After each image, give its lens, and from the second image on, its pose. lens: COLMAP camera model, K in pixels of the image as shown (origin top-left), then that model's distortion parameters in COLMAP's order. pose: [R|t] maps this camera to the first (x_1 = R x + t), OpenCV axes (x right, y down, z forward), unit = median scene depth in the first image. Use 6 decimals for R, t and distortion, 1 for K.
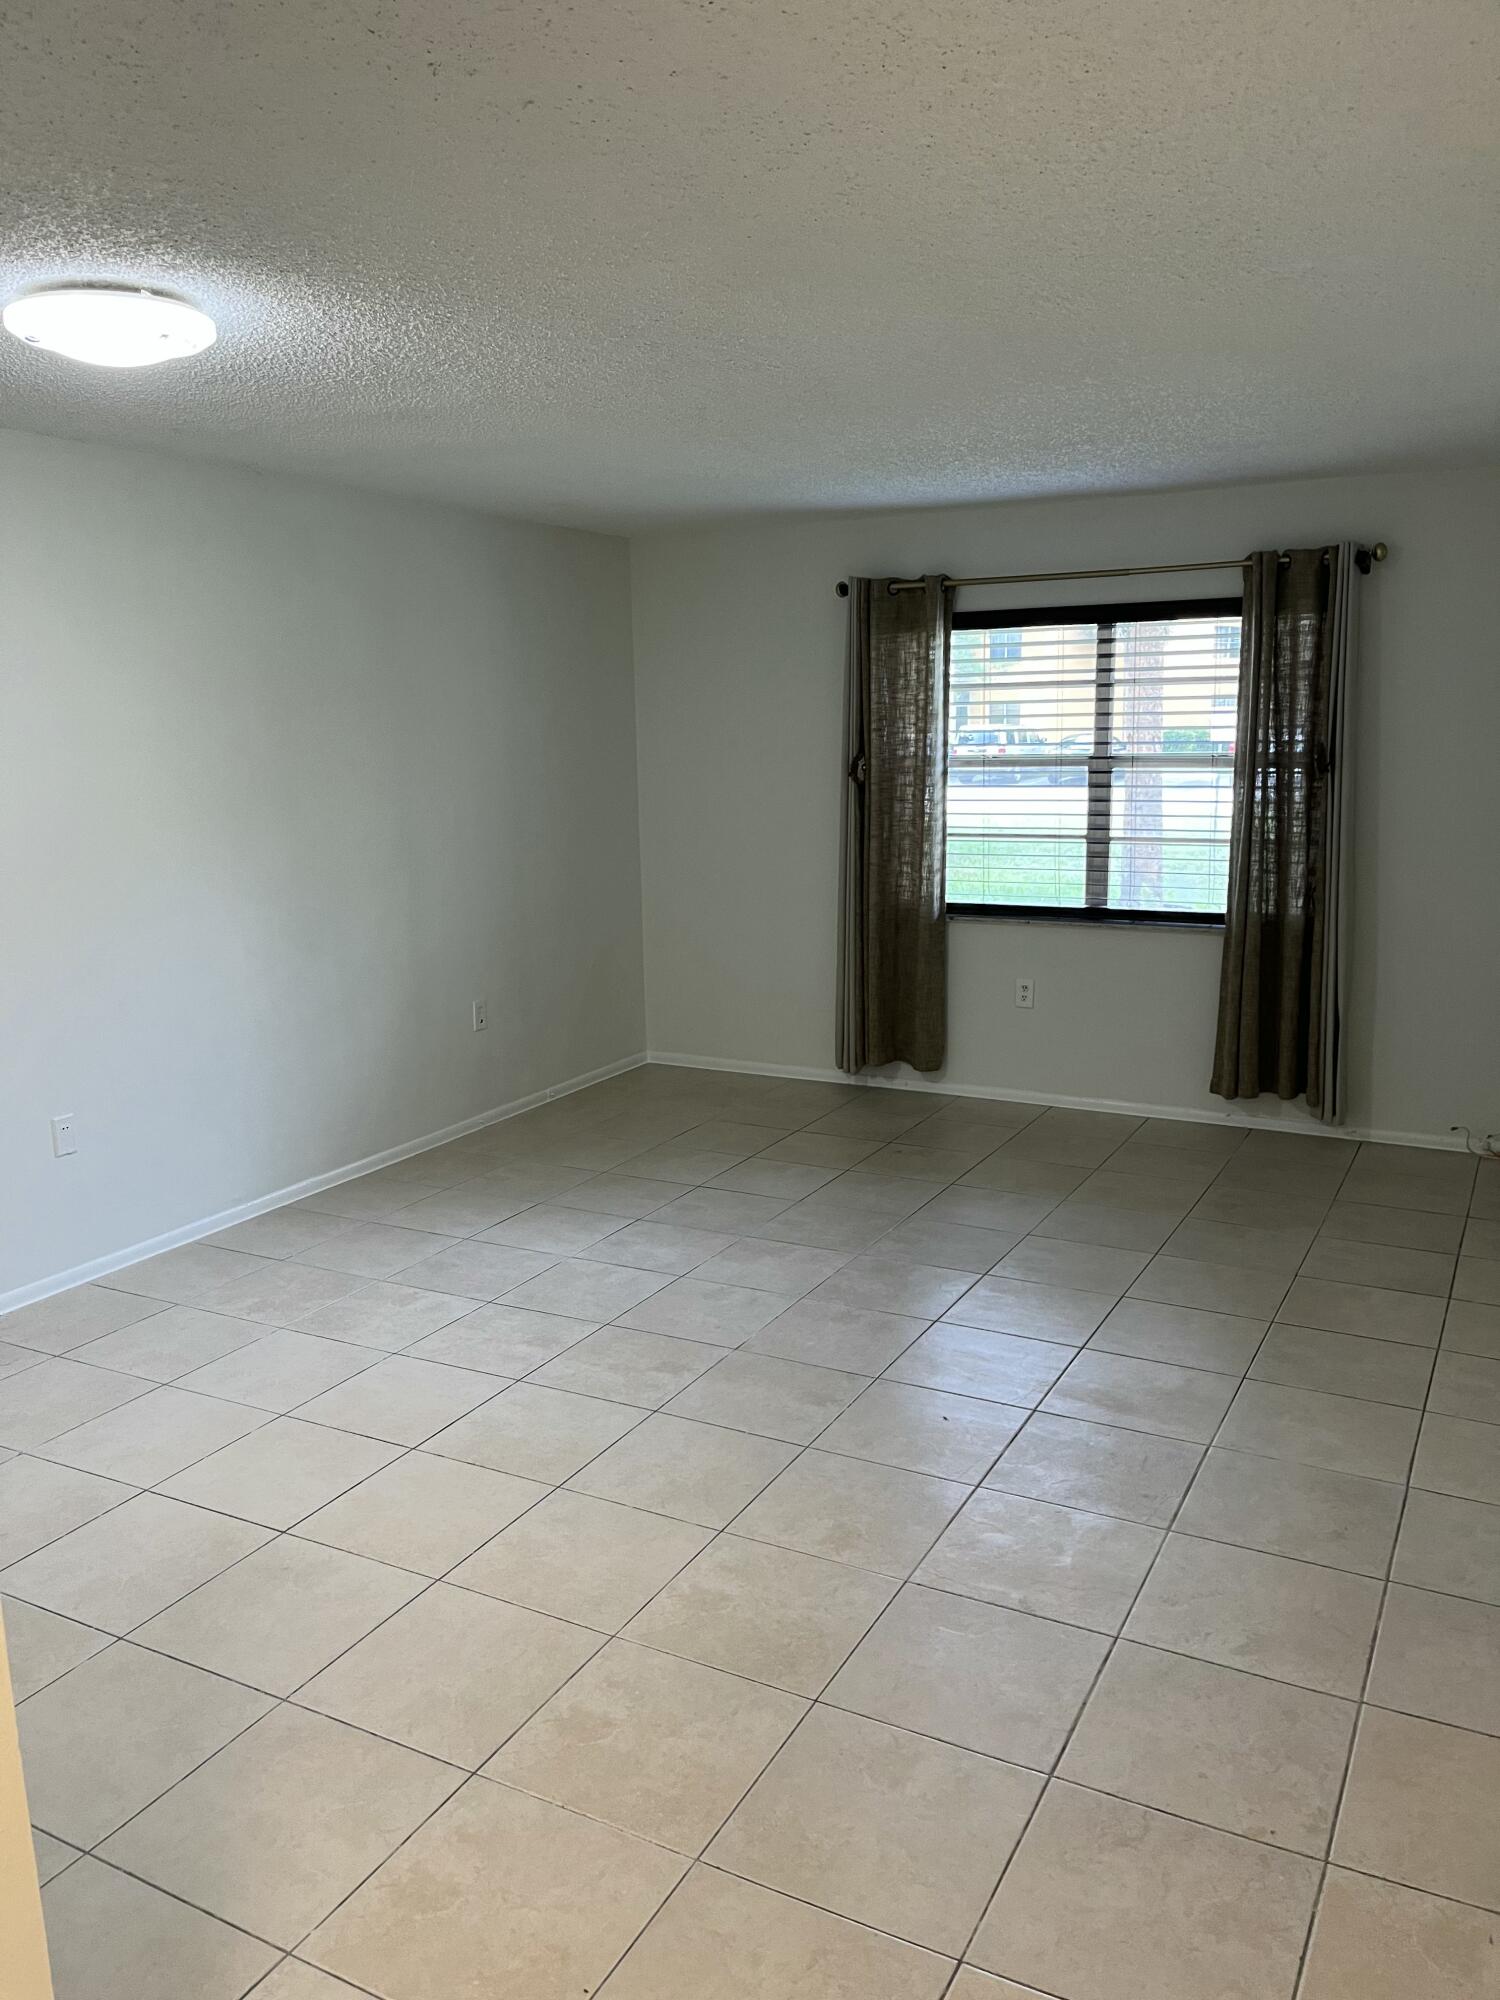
lens RADIAL K [[1524.6, 0, 750.0], [0, 1524.6, 1000.0], [0, 0, 1]] dist [0.012160, 0.007113]
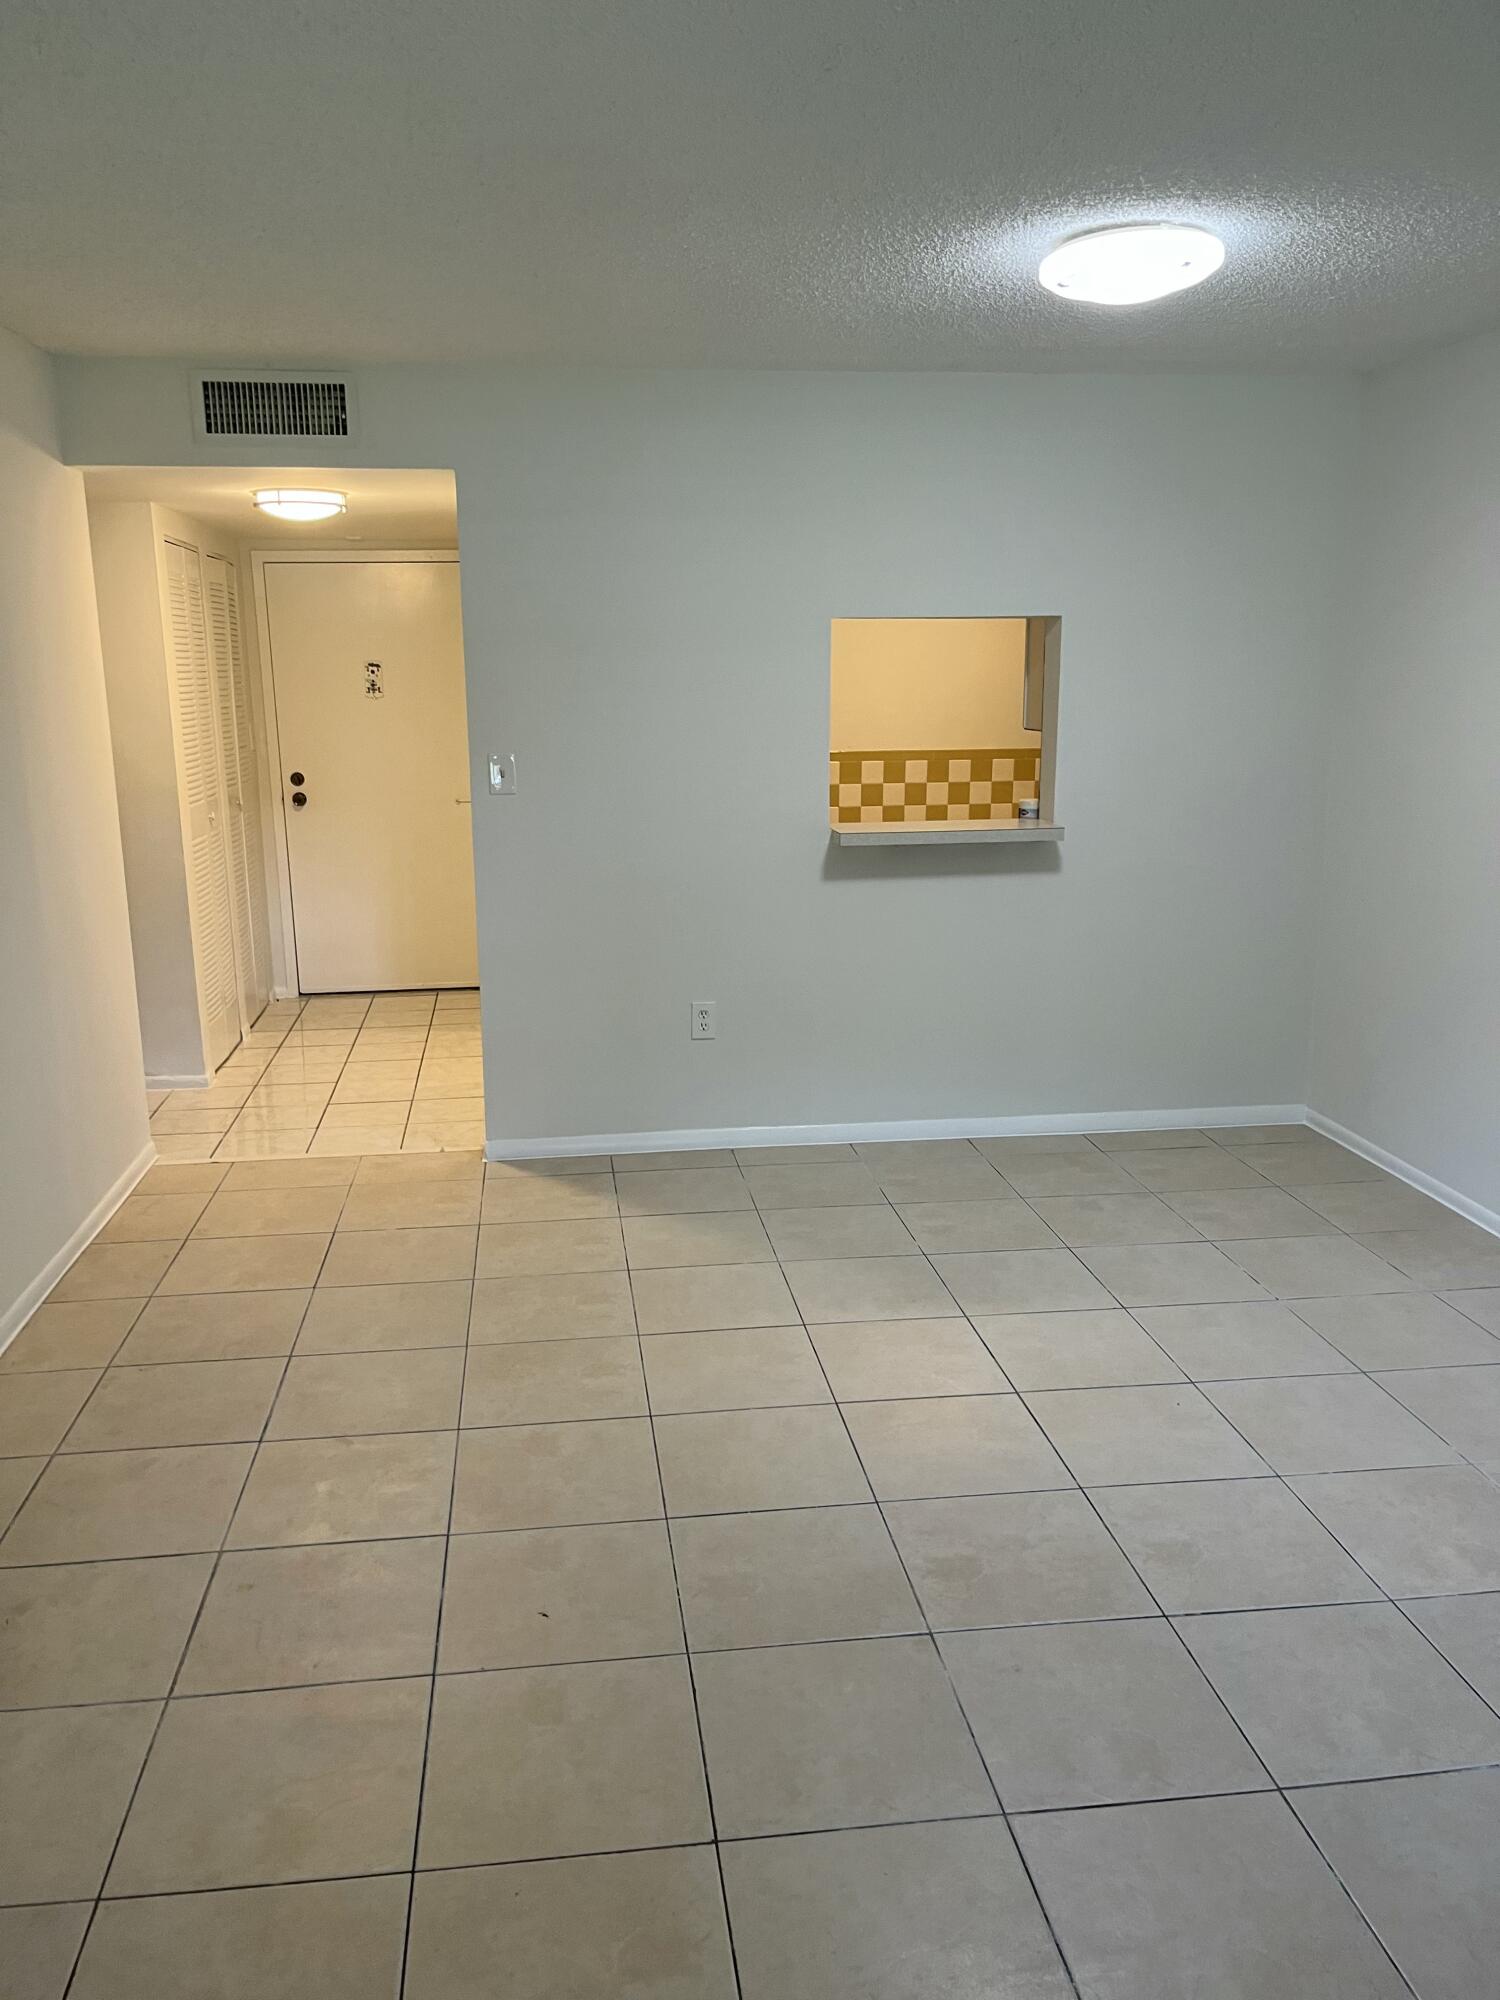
lens RADIAL K [[1524.6, 0, 750.0], [0, 1524.6, 1000.0], [0, 0, 1]] dist [0.012160, 0.007113]
pose [[-0.813377, 0.147918, -0.562618, 0.487872], [-0.083960, 0.927159, 0.365140, -0.316951], [0.575647, 0.344234, -0.741710, 1.766625]]
